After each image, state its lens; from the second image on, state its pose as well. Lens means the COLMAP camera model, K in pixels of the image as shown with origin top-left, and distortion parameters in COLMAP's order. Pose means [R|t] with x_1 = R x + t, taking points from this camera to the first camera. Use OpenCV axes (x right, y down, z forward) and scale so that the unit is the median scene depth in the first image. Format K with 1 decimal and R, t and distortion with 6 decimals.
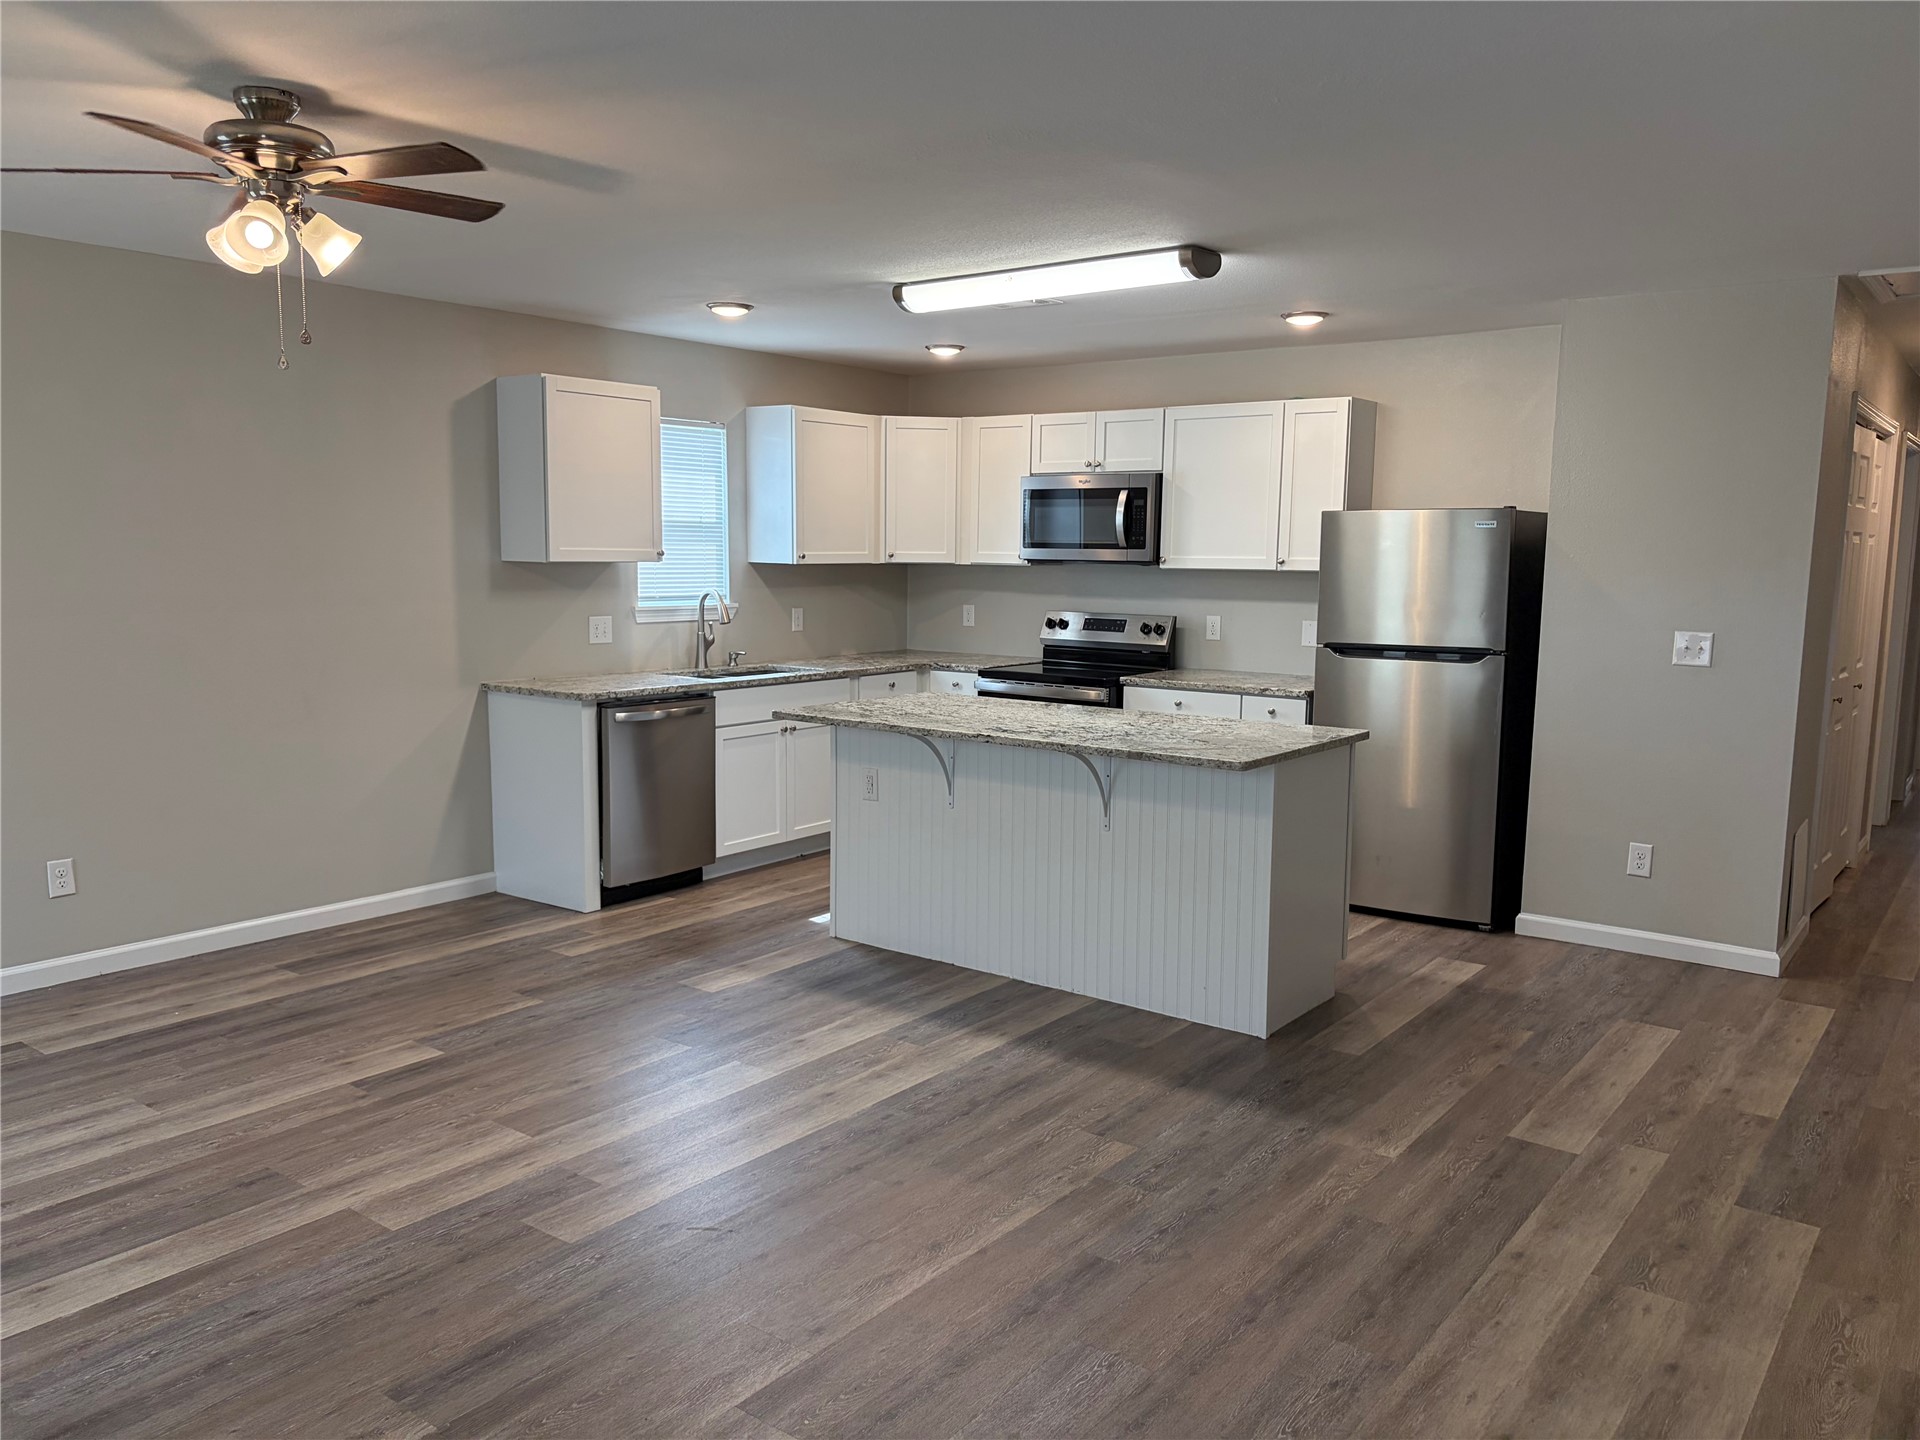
lens RADIAL K [[1426.0, 0, 960.0], [0, 1426.0, 720.0], [0, 0, 1]] dist [0.054427, -0.076749]
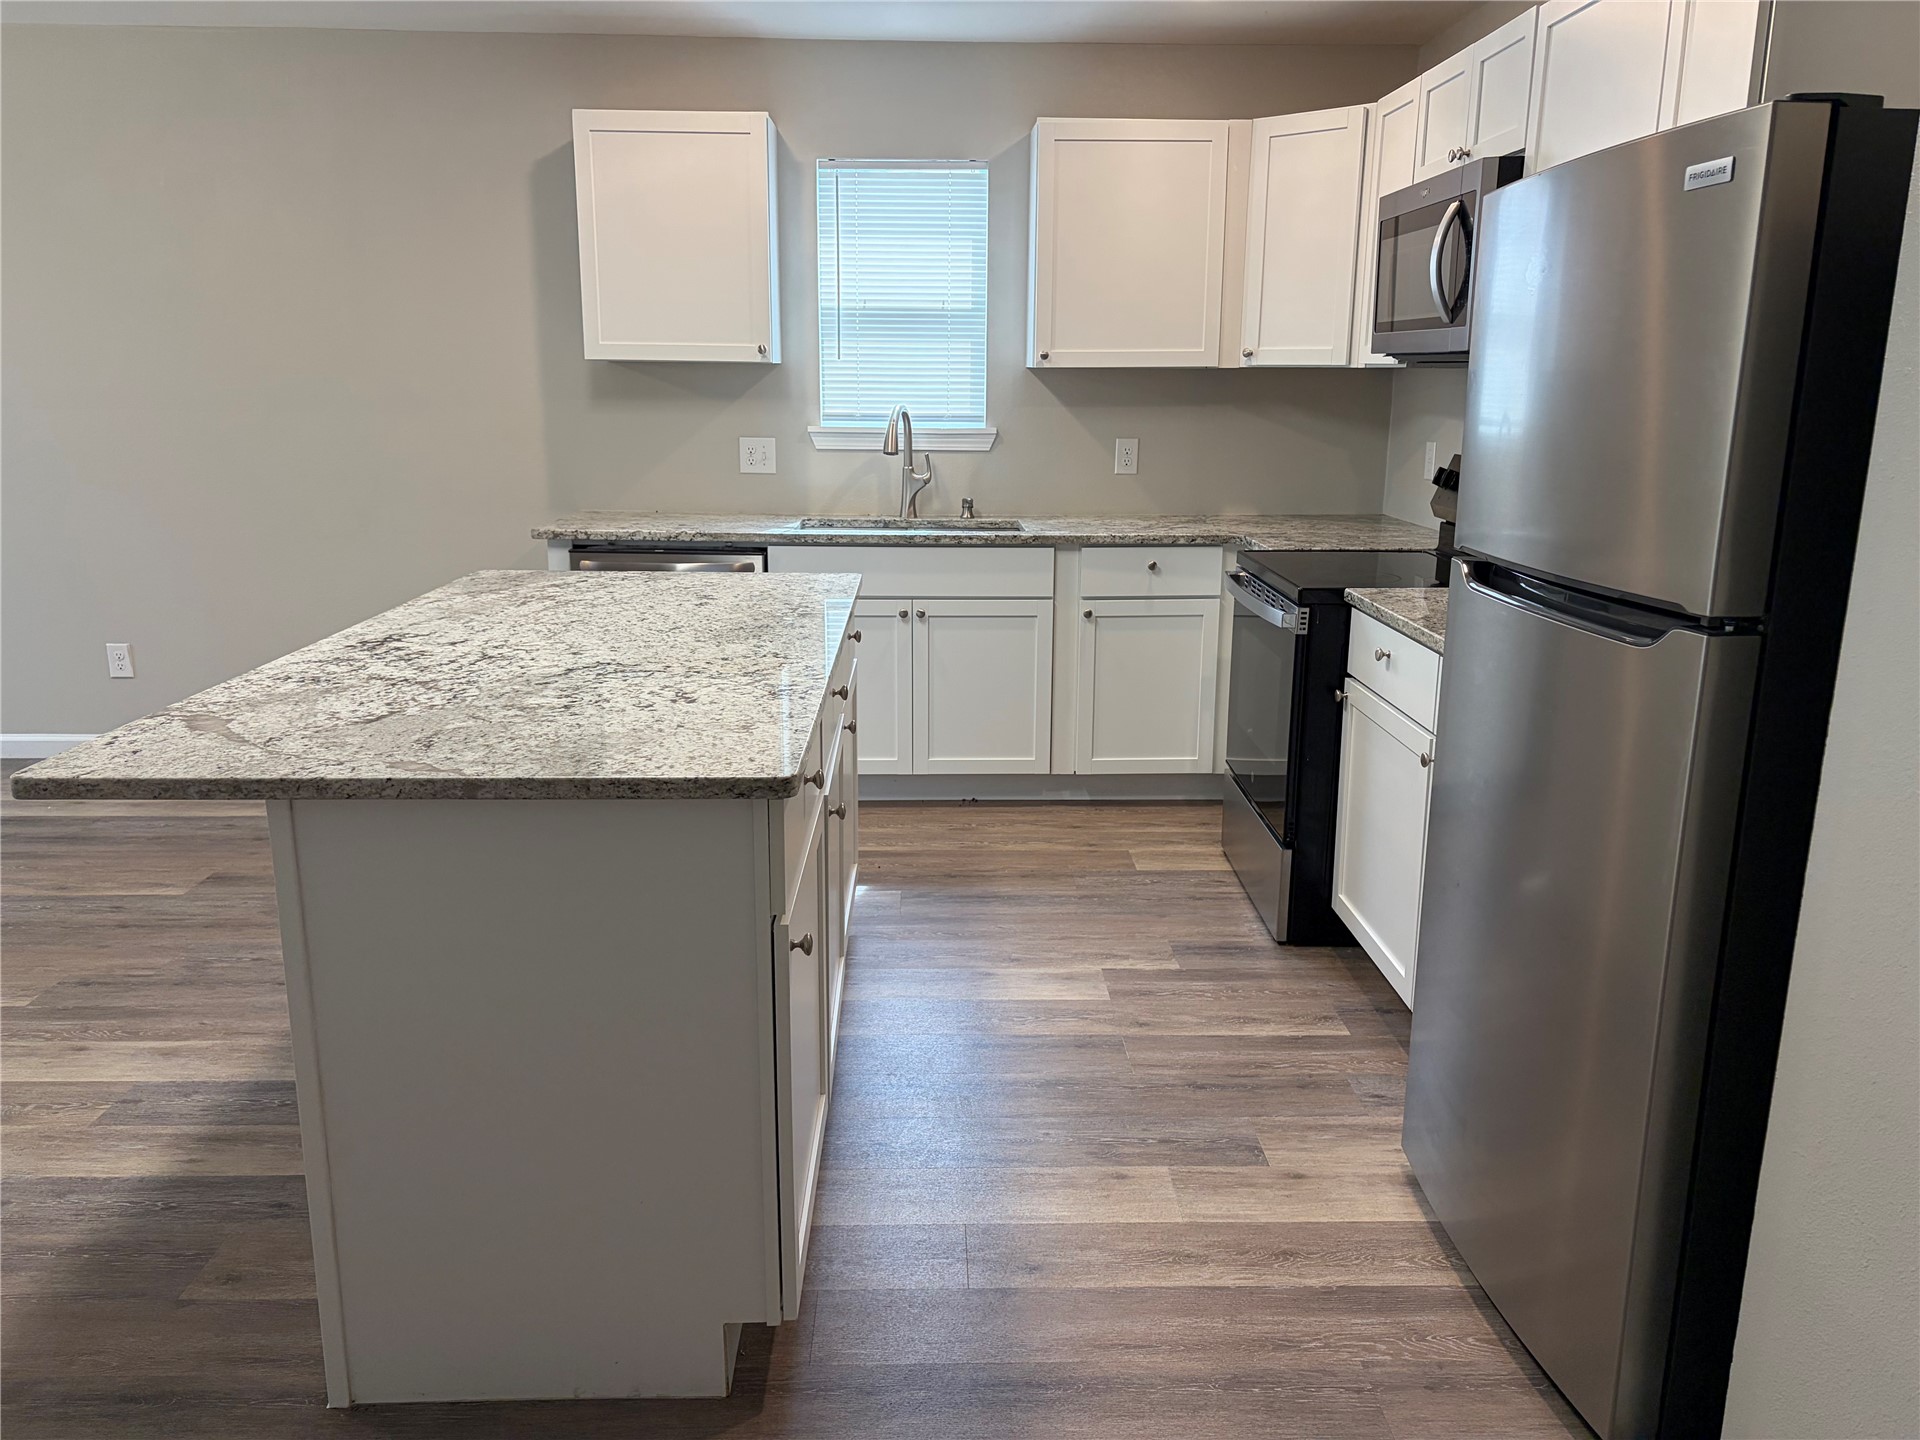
lens RADIAL K [[1436.5, 0, 960.0], [0, 1436.5, 720.0], [0, 0, 1]] dist [0.074569, -0.067297]
pose [[0.626084, 0.179008, -0.758931, 0.486602], [-0.093209, 0.983495, 0.155082, -0.059488], [0.774165, -0.026355, 0.632435, 0.652865]]
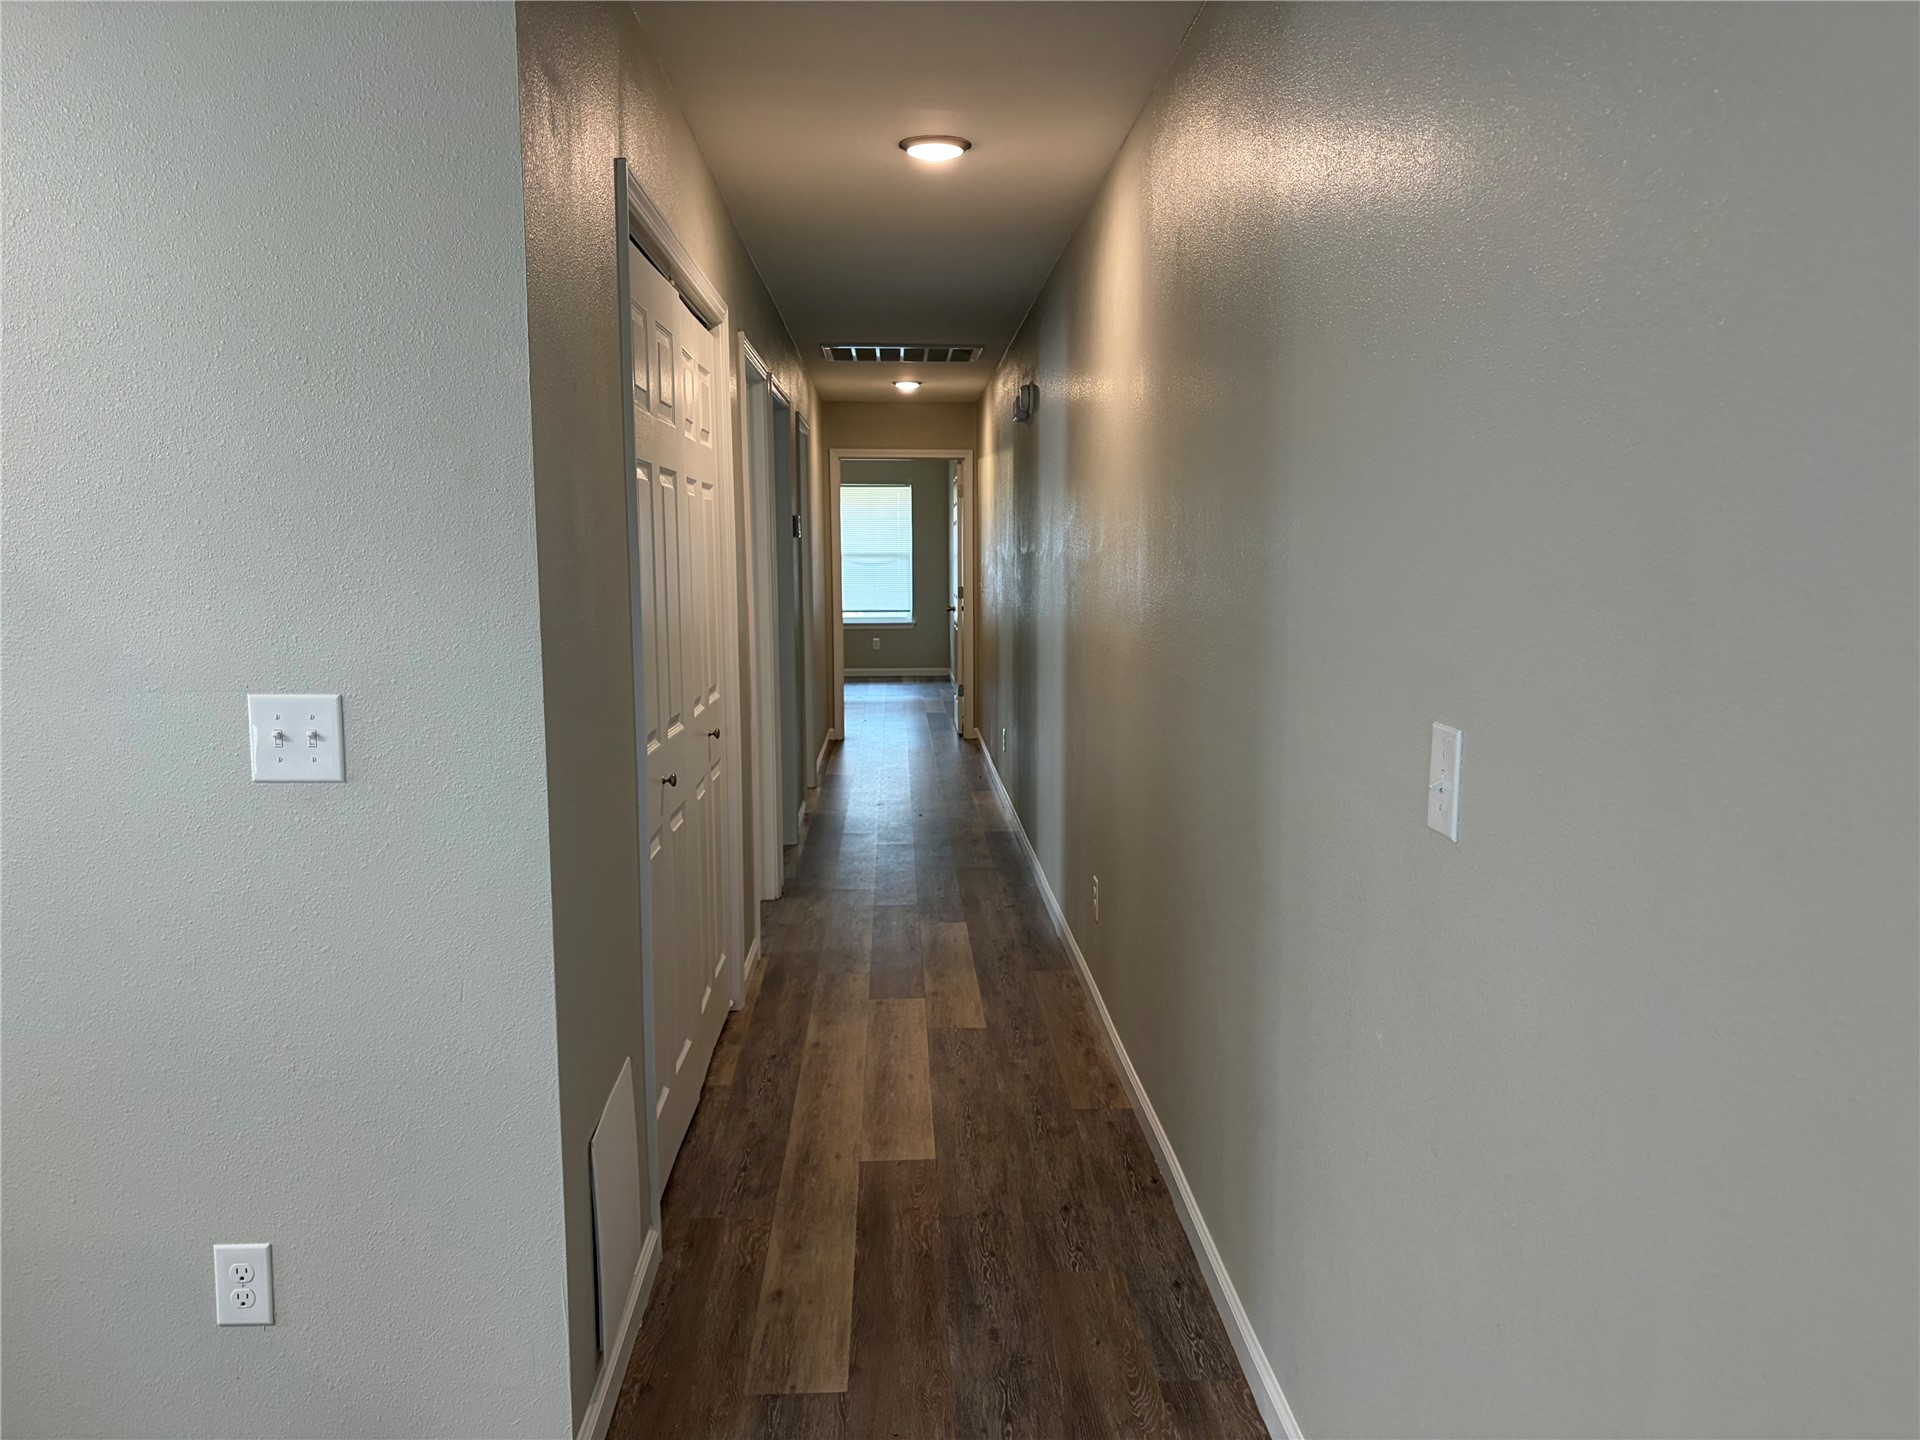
lens RADIAL K [[1445.6, 0, 961.0], [0, 1445.6, 661.2], [0, 0, 1]] dist [-0.002218, -0.000099]
pose [[0.763004, -0.074814, 0.642049, 0.350347], [0.107406, 0.994145, -0.011799, -0.040416], [-0.637408, 0.077963, 0.766573, 0.514463]]
